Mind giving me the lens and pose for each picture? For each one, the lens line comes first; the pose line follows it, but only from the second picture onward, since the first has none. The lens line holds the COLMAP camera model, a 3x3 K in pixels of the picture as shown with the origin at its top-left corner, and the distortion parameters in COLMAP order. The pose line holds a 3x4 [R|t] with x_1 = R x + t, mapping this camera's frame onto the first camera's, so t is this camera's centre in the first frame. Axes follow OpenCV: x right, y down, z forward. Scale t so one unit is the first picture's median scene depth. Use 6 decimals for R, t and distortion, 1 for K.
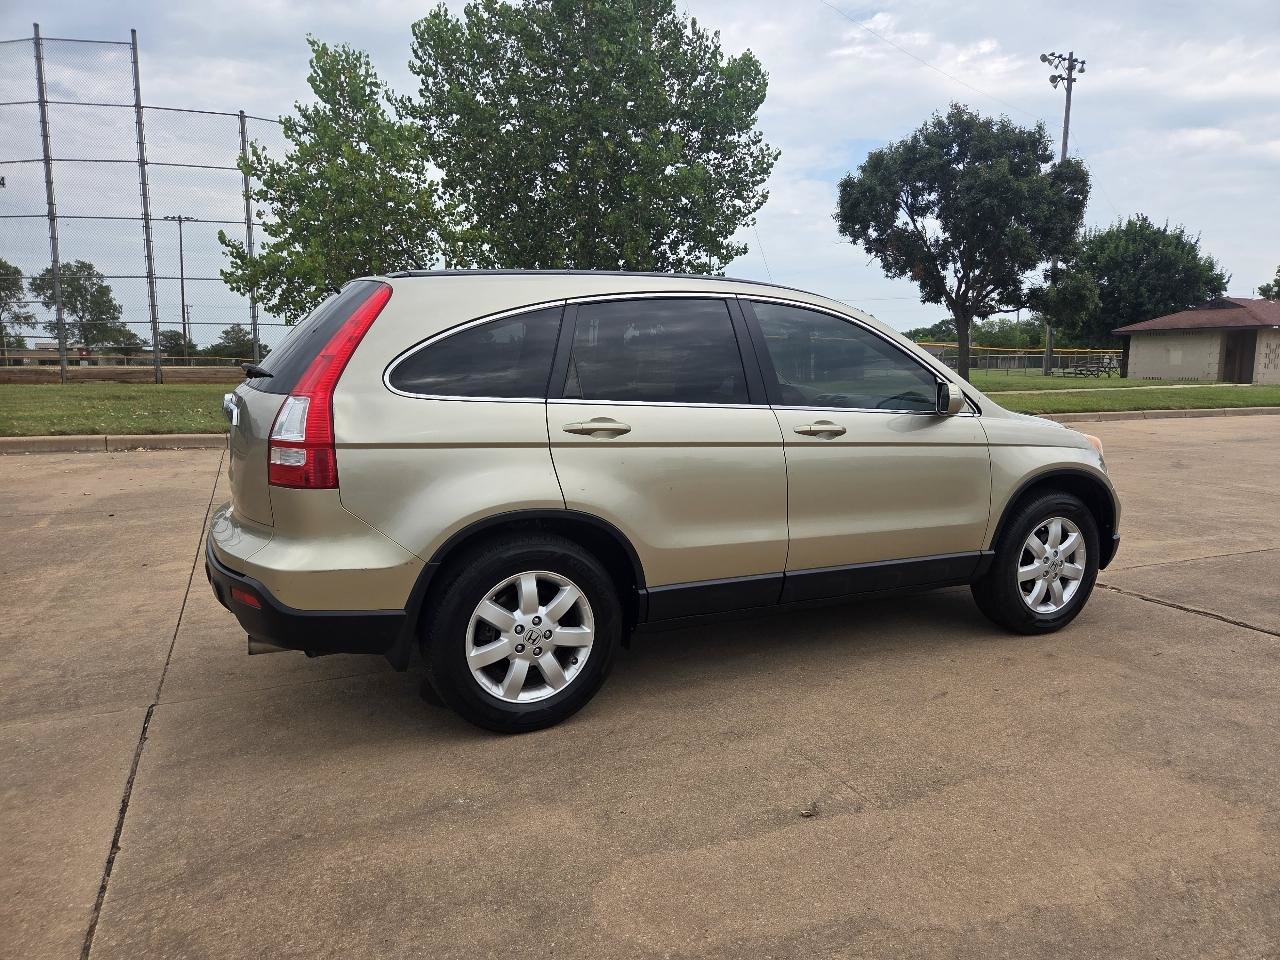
lens RADIAL K [[850.0, 0, 653.9], [0, 850.0, 476.4], [0, 0, 1]] dist [0.056304, -0.048551]
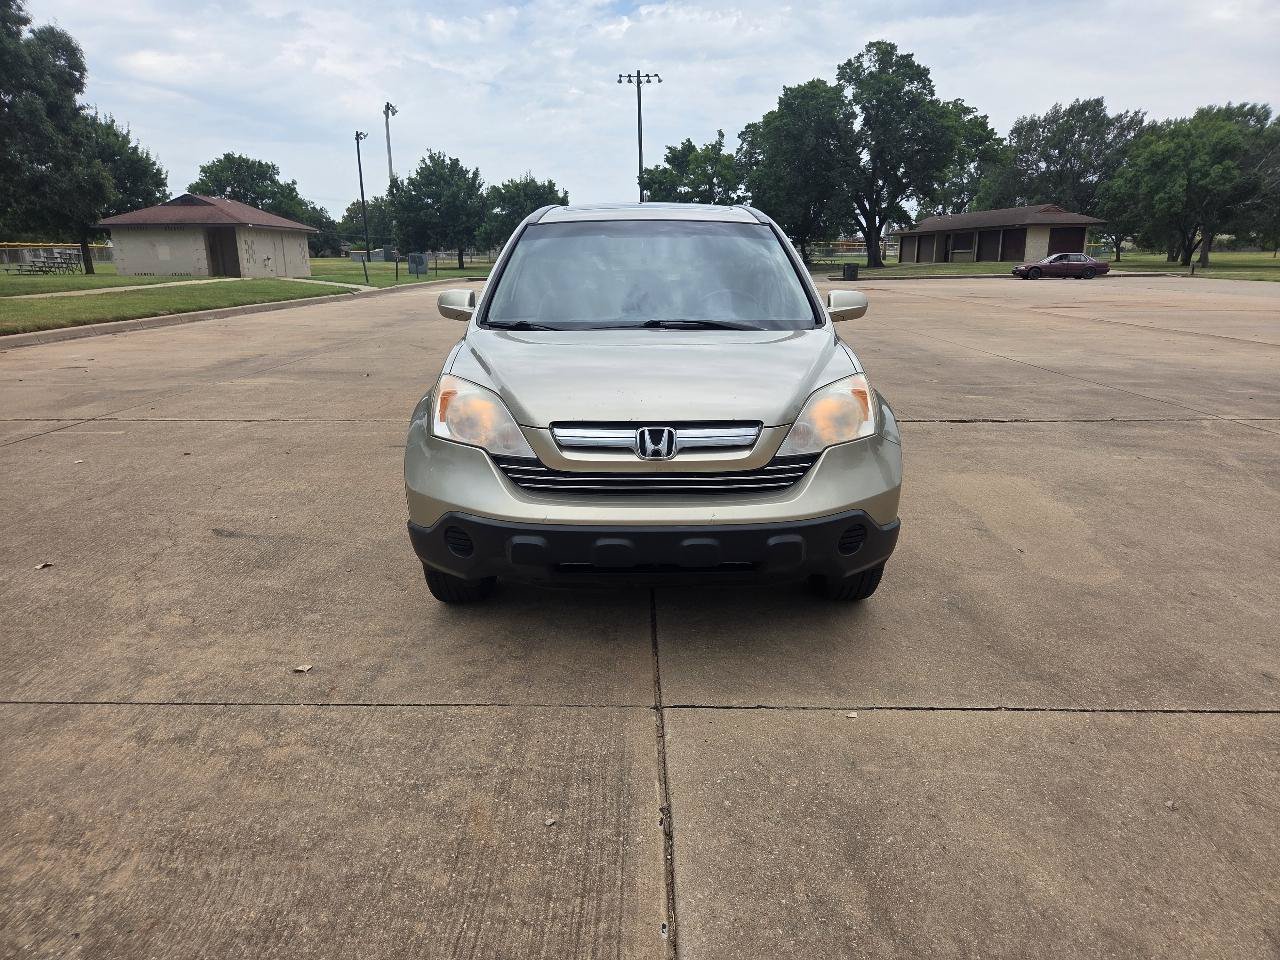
lens RADIAL K [[838.4, 0, 640.0], [0, 838.4, 480.0], [0, 0, 1]] dist [0.068917, -0.062983]
pose [[0.437460, -0.236896, 0.867473, -0.242942], [0.127177, 0.971278, 0.201110, -0.022376], [-0.890200, 0.022345, 0.455022, 0.124787]]
